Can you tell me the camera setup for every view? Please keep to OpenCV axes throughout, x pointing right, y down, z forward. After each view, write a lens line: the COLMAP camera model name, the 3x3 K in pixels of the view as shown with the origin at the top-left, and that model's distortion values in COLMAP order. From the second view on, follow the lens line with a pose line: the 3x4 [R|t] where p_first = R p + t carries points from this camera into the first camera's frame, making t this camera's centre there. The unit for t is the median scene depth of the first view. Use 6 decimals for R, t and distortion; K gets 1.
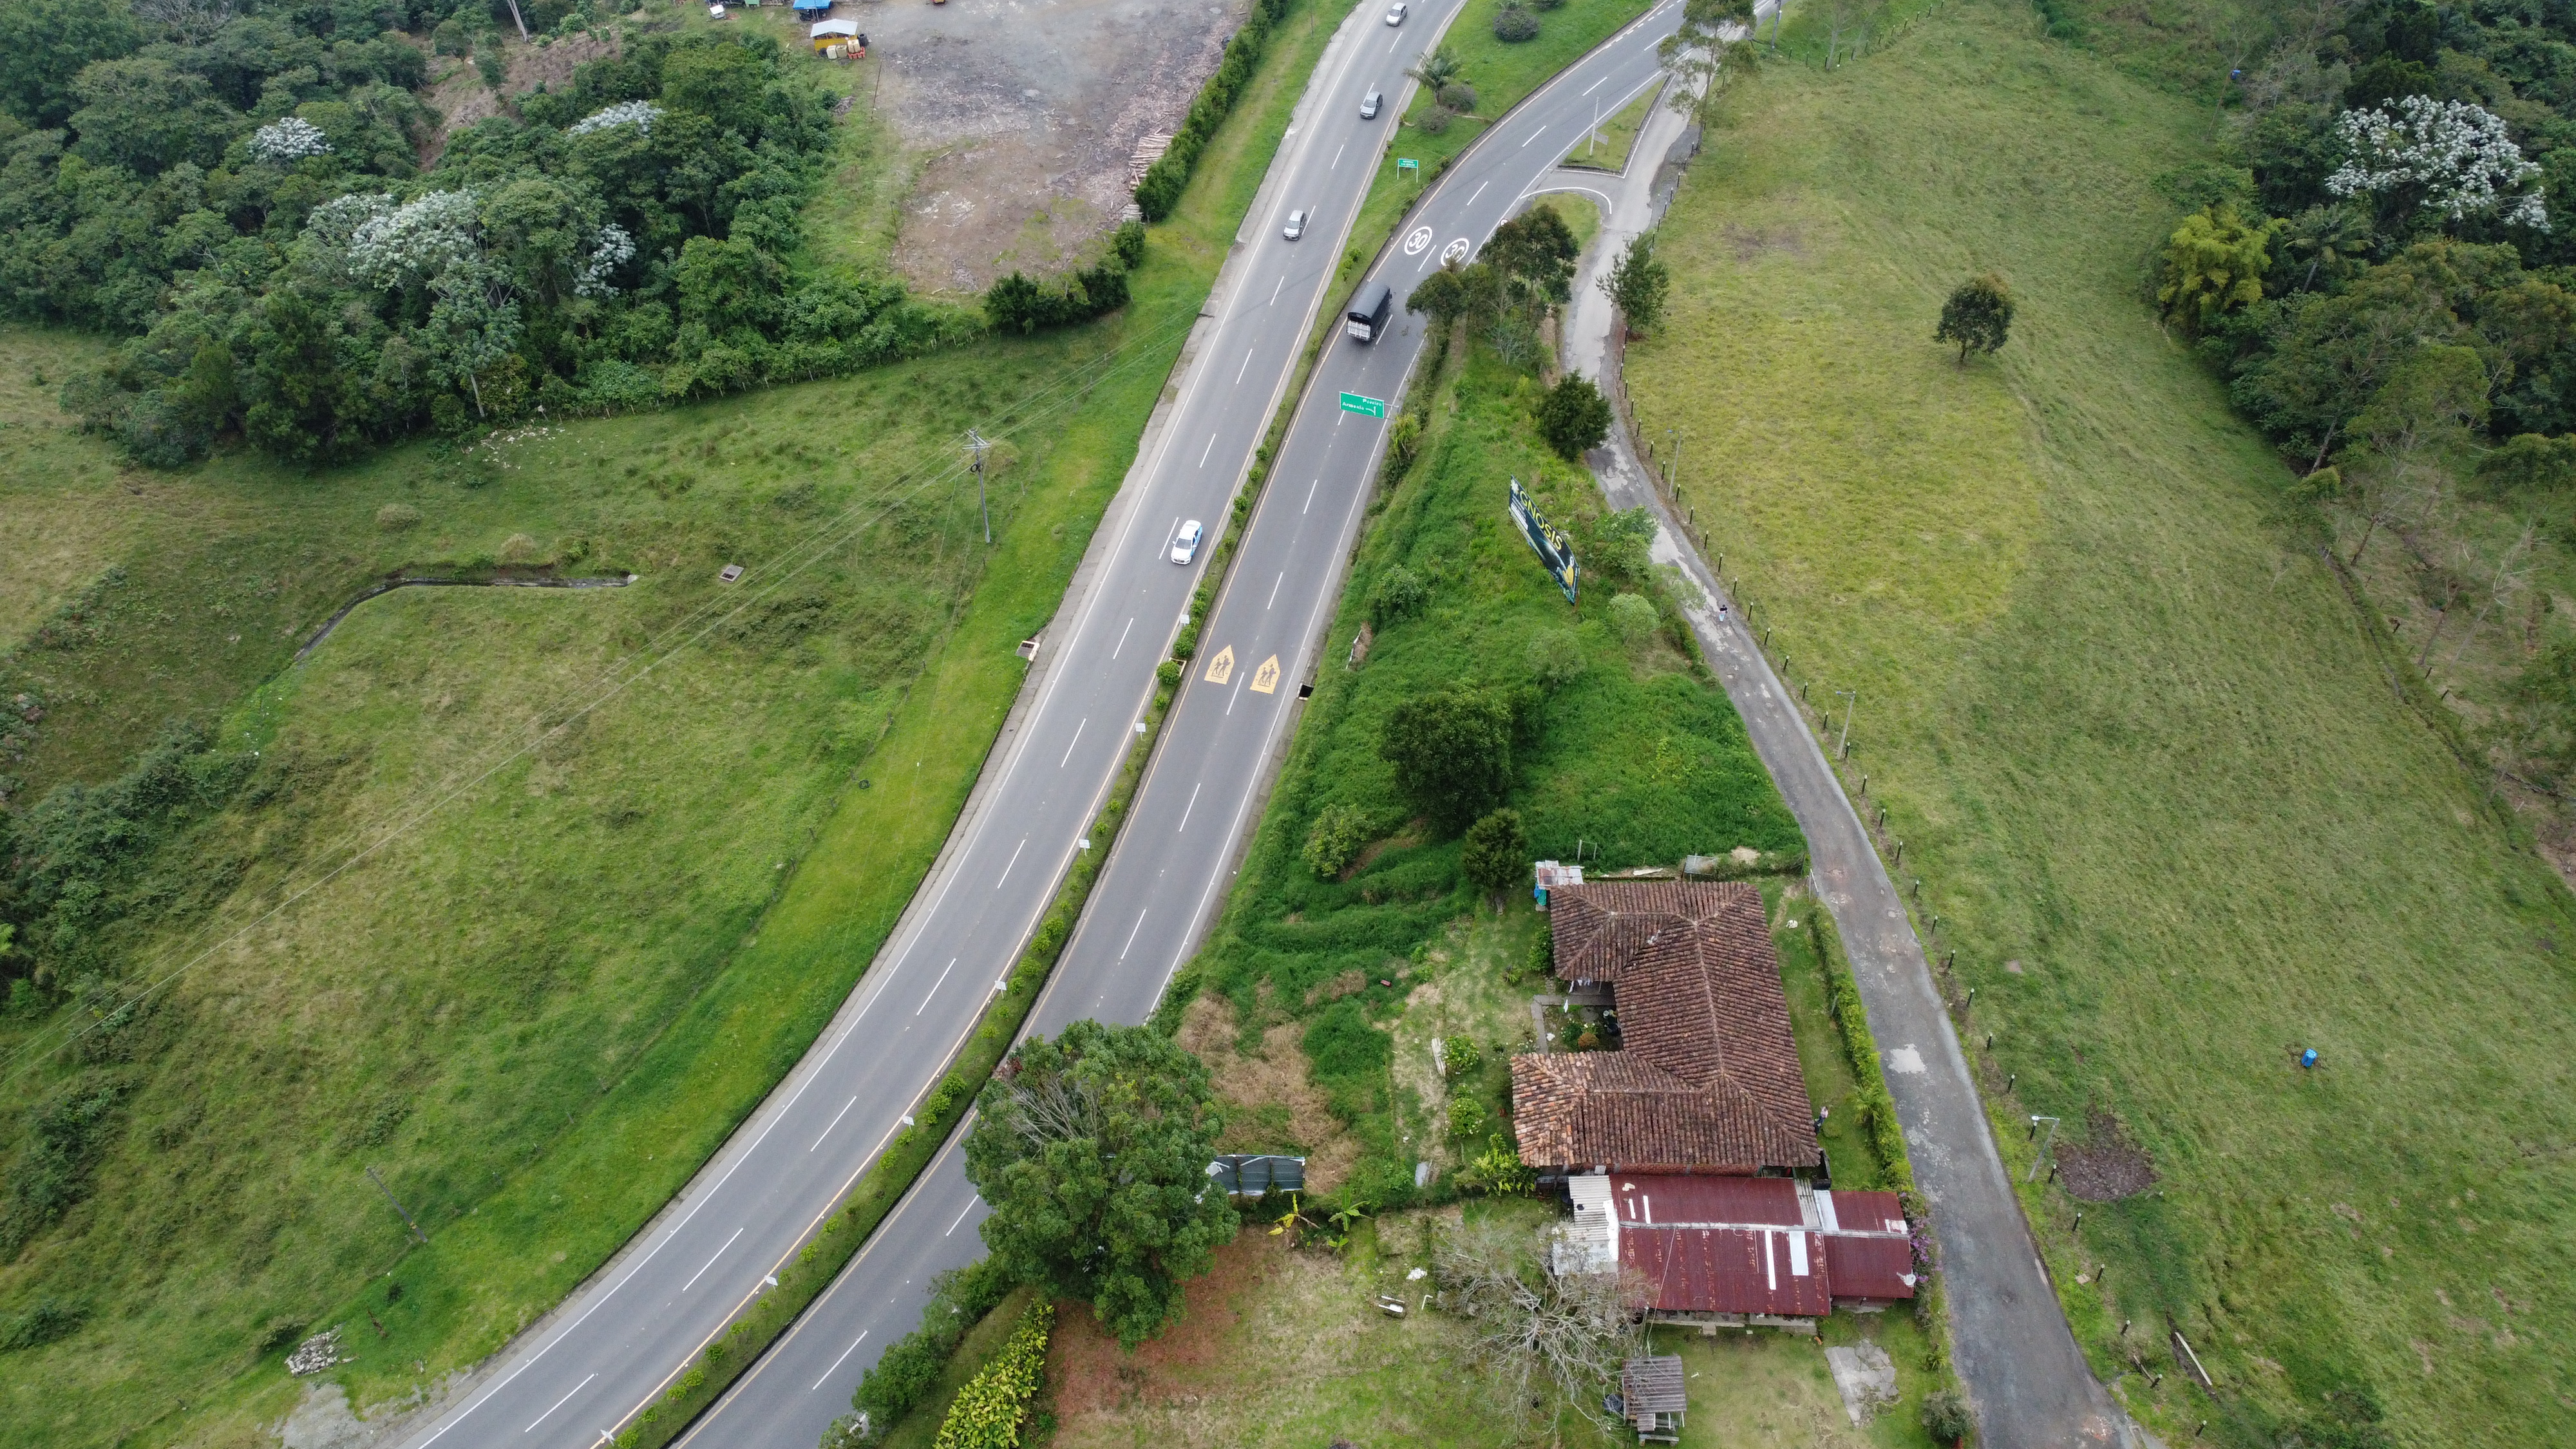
lens RADIAL K [[1936.8, 0, 1287.0], [0, 1936.8, 728.5], [0, 0, 1]] dist [0.000960, 0.000871]
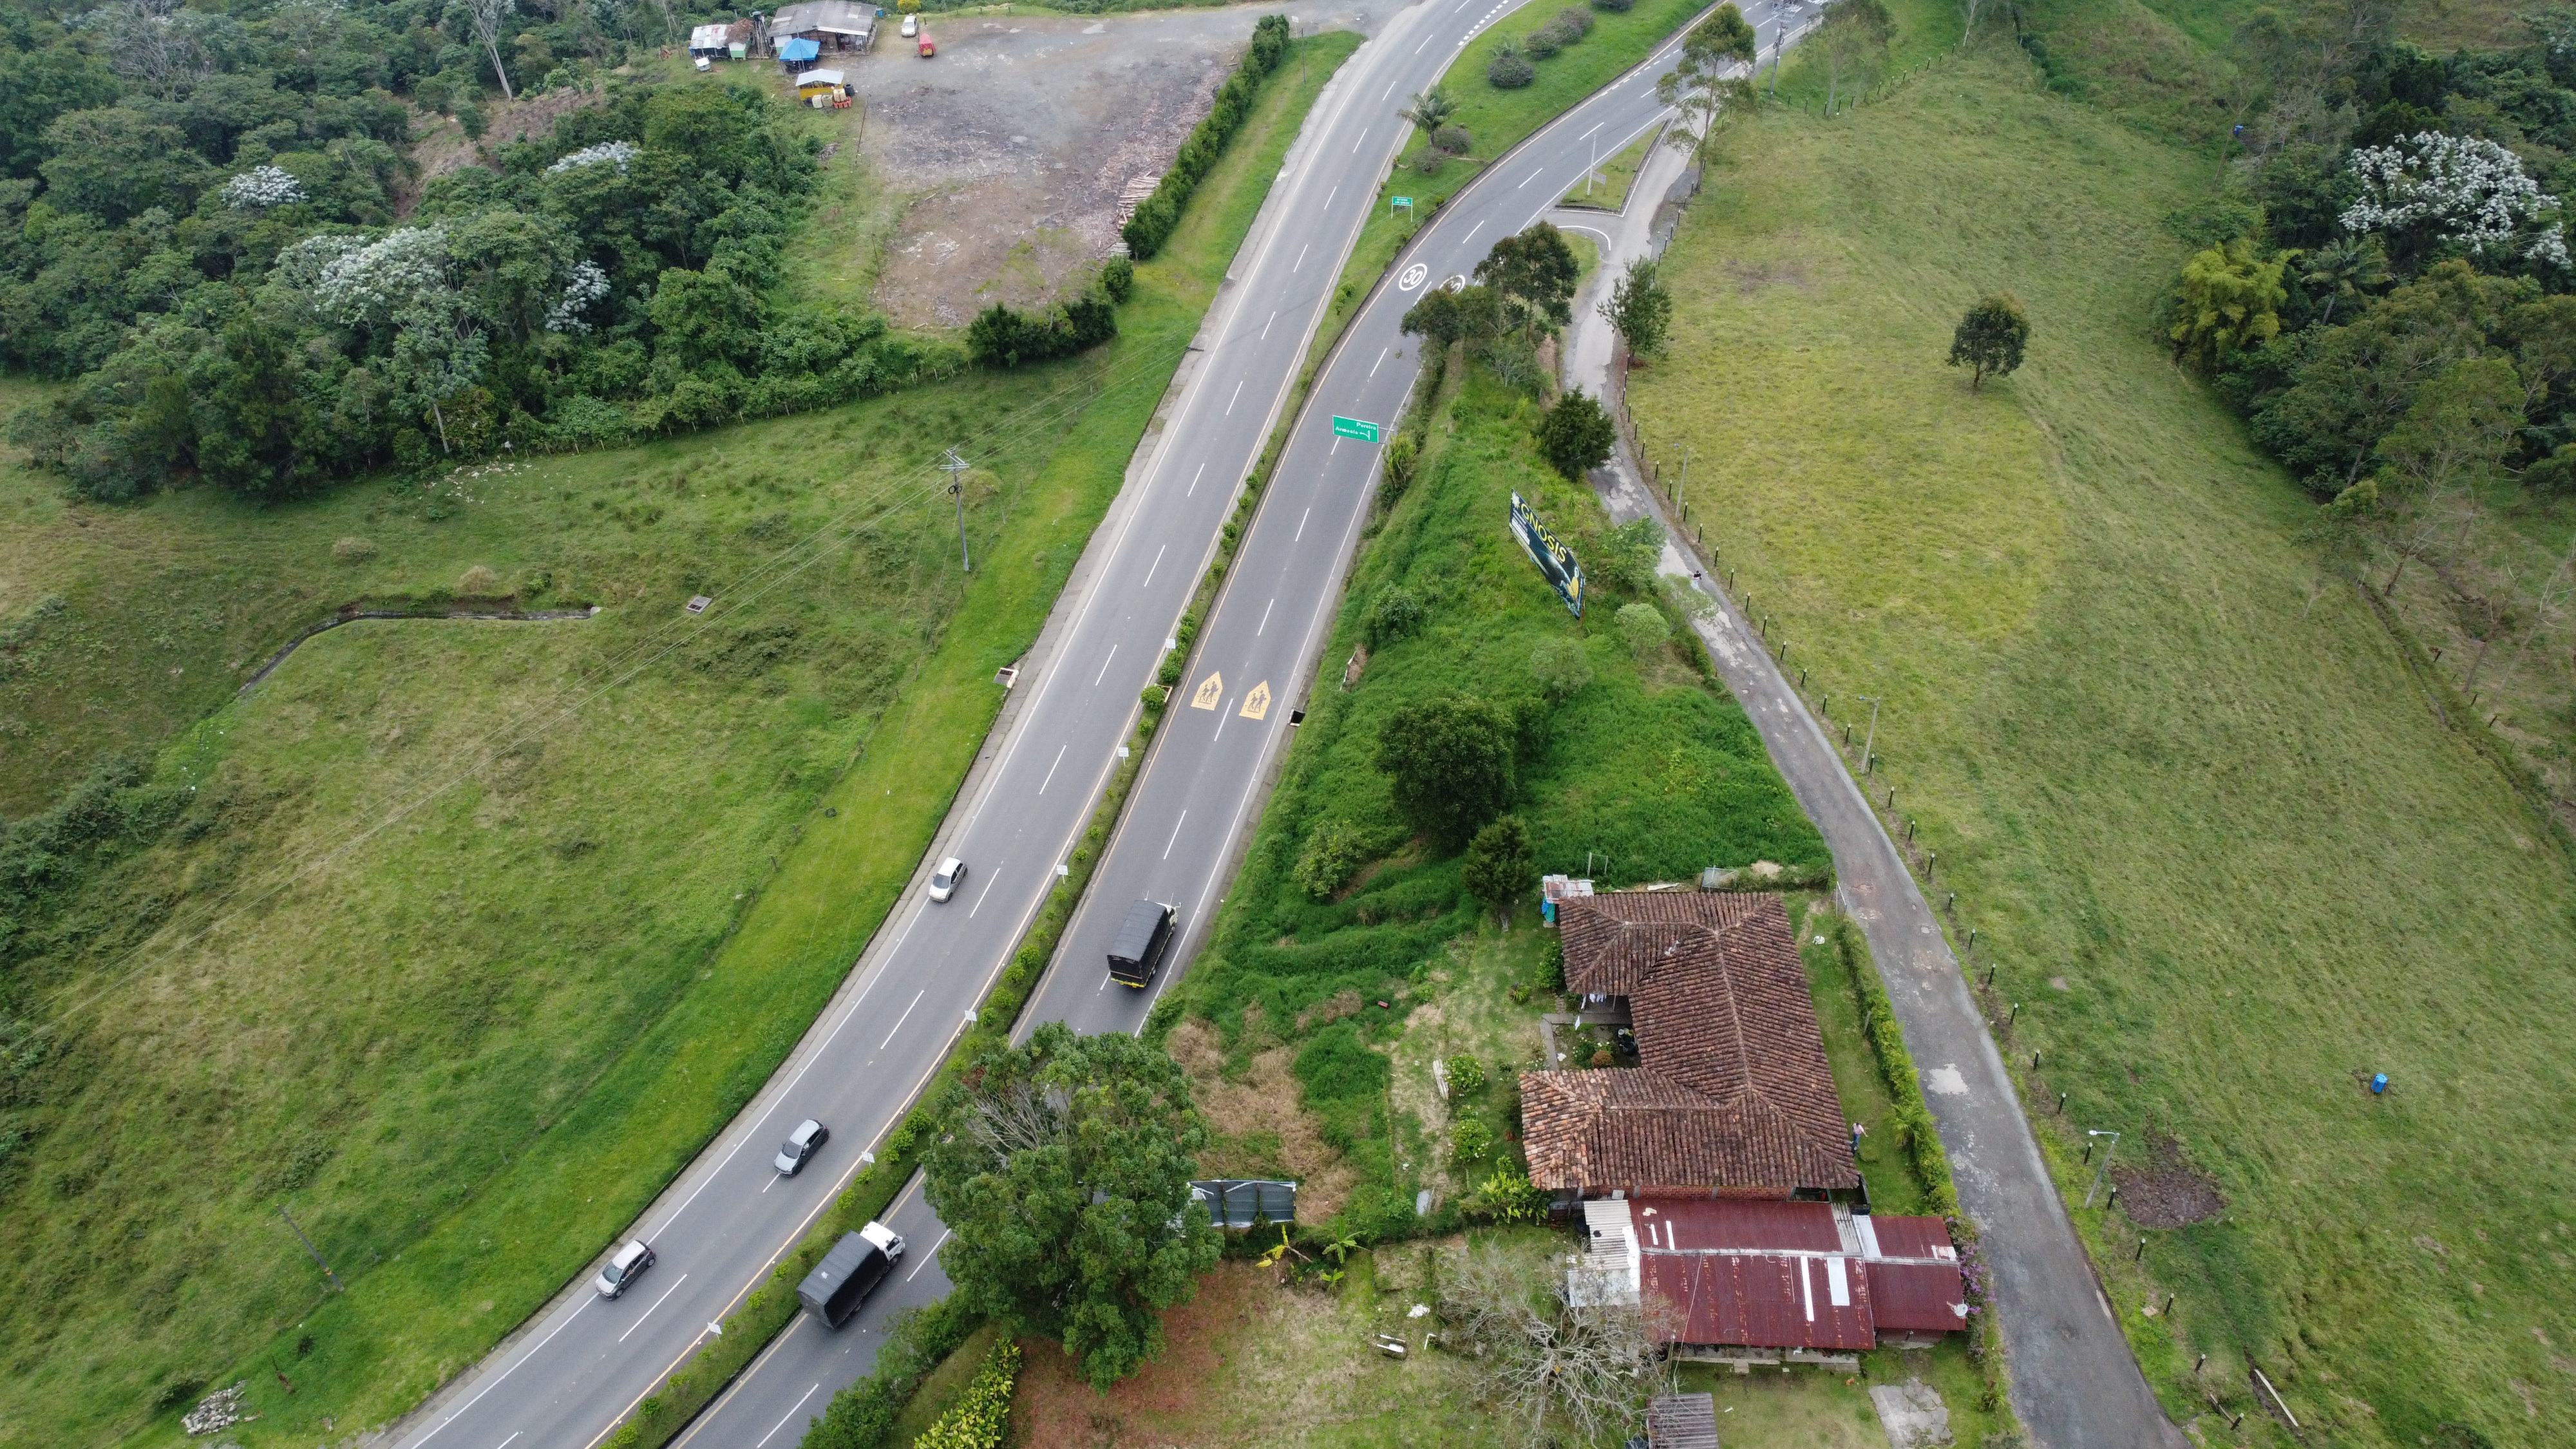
lens RADIAL K [[1936.8, 0, 1287.0], [0, 1936.8, 728.5], [0, 0, 1]] dist [0.000960, 0.000871]
pose [[0.999997, -0.001152, 0.002065, 0.002297], [0.001283, 0.997924, -0.064395, 0.044330], [-0.001987, 0.064397, 0.997922, 0.047896]]
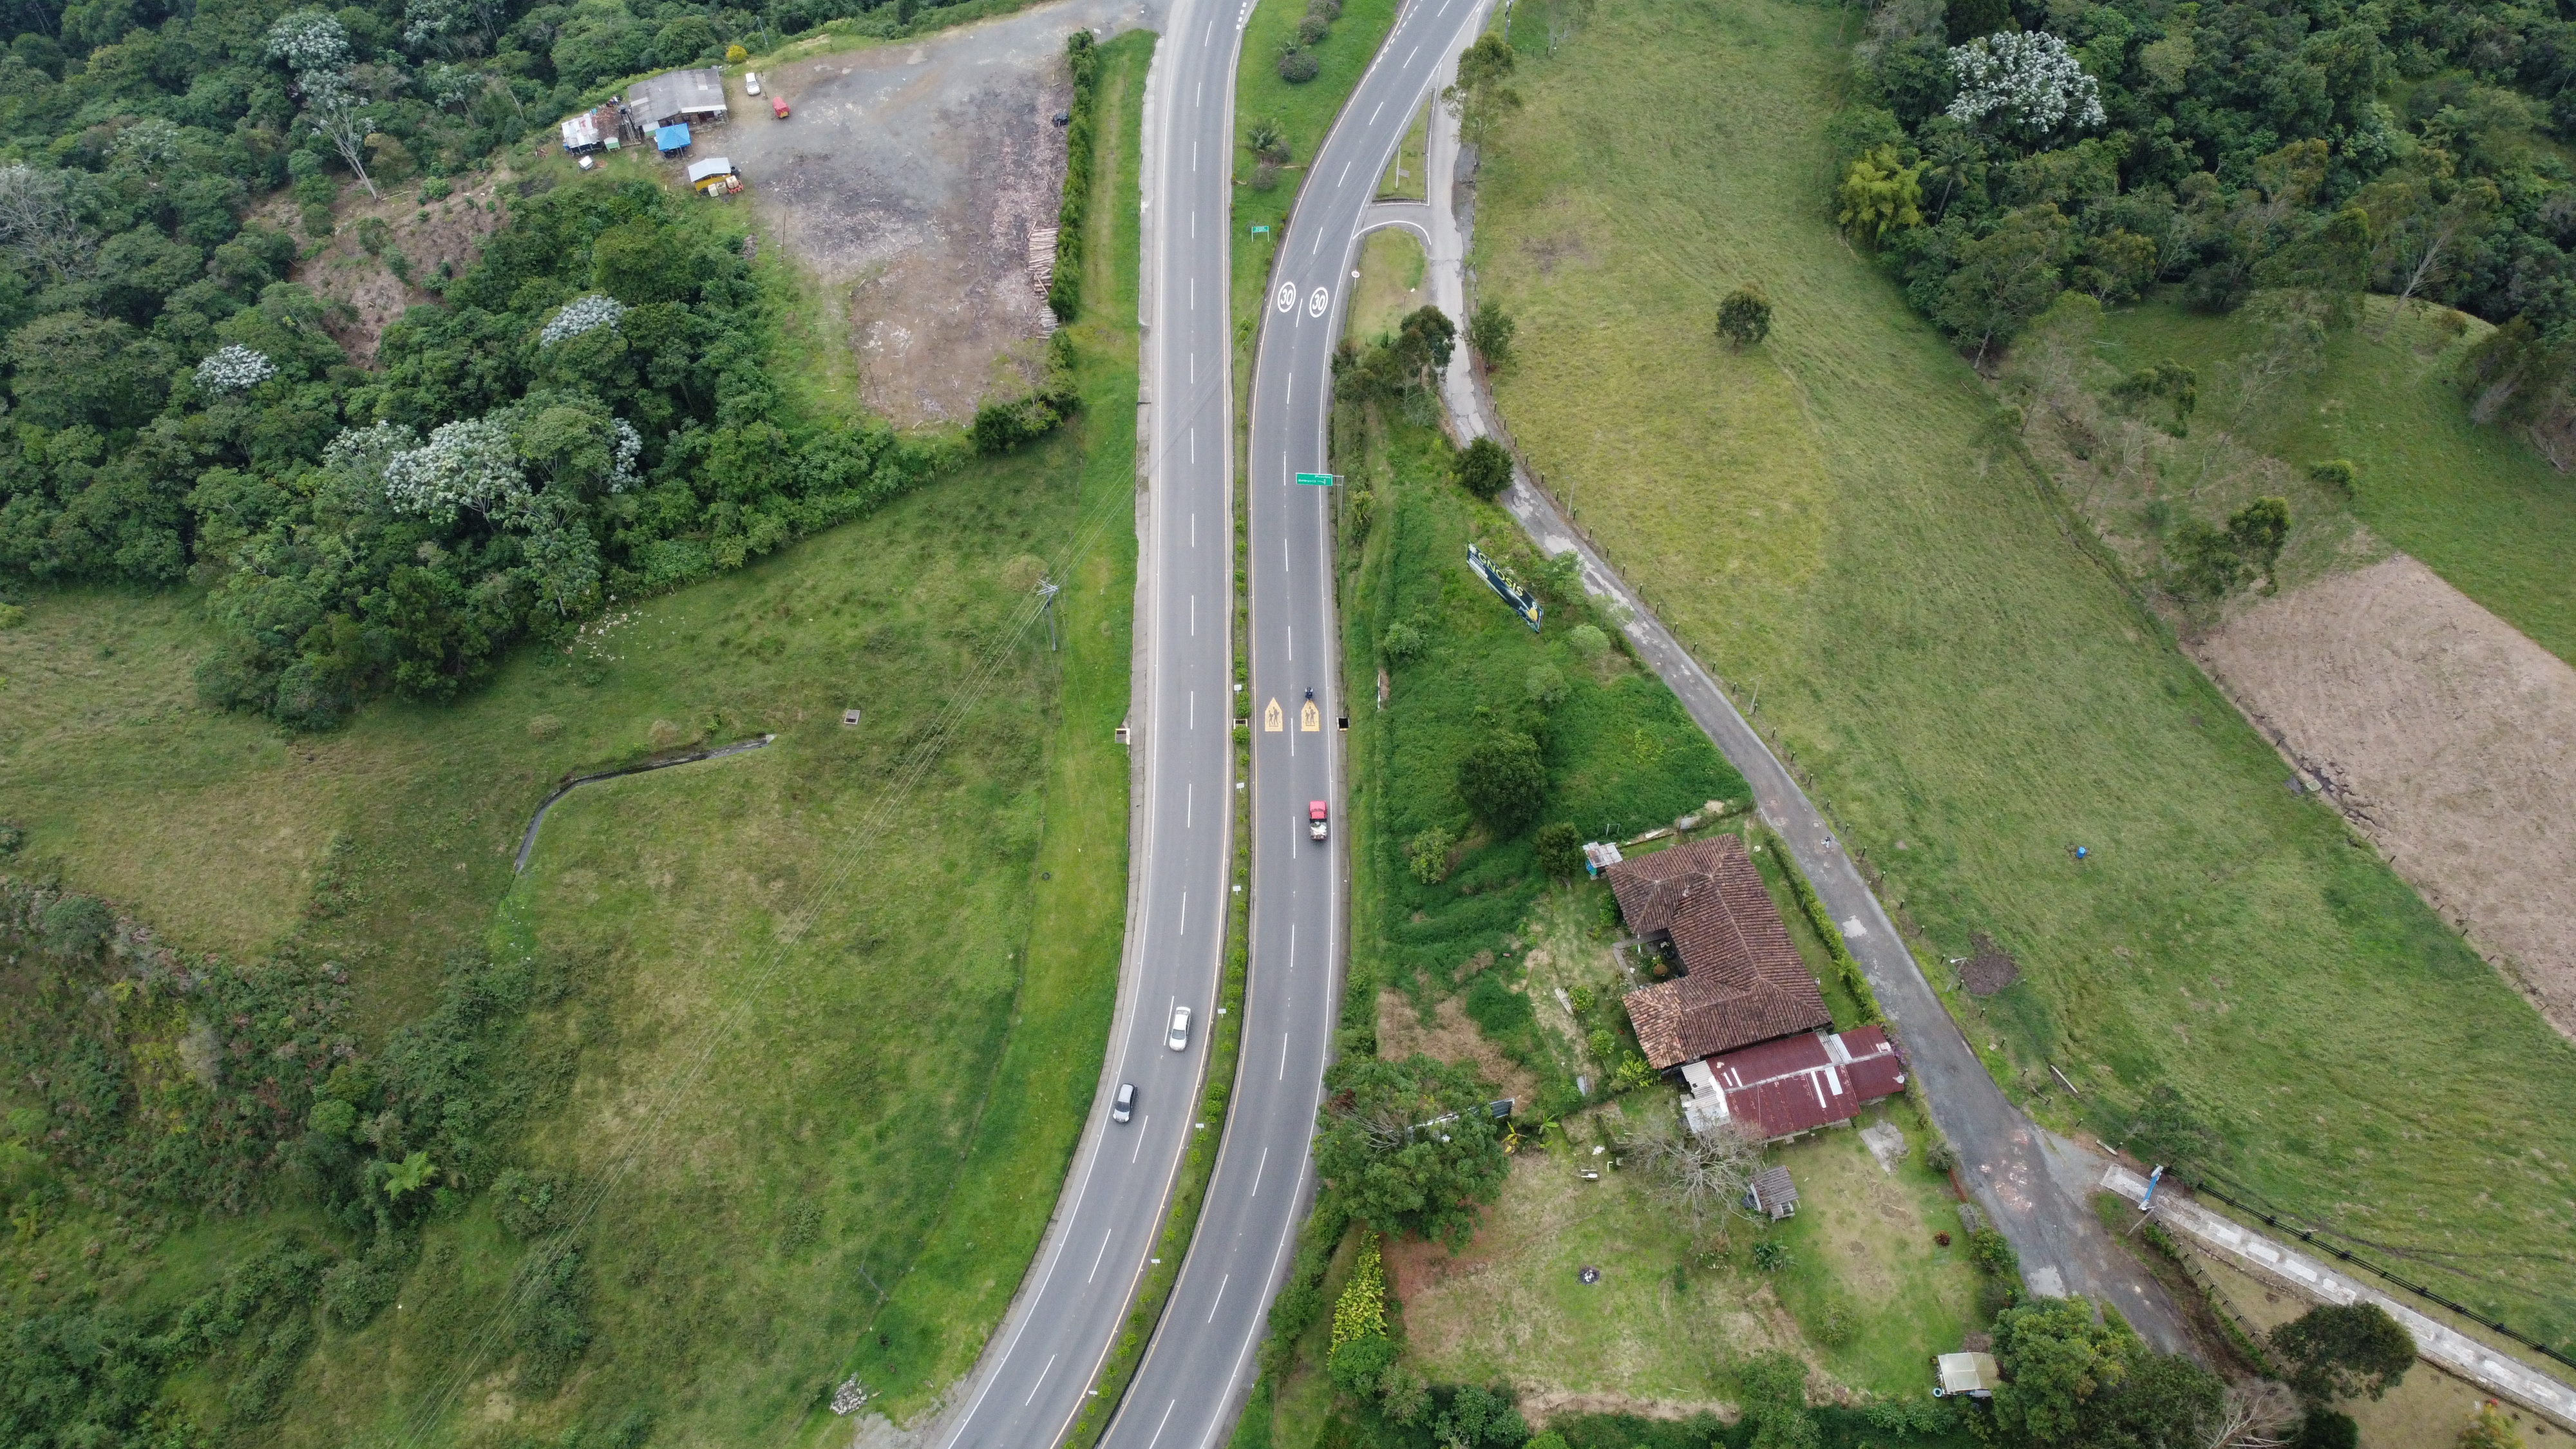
lens RADIAL K [[1932.6, 0, 1285.4], [0, 1932.6, 733.2], [0, 0, 1]] dist [0.003402, -0.003392]
pose [[0.958807, -0.232758, 0.162826, -0.229991], [0.202373, 0.961973, 0.183447, -0.246951], [-0.199333, -0.142939, 0.969451, -0.263777]]
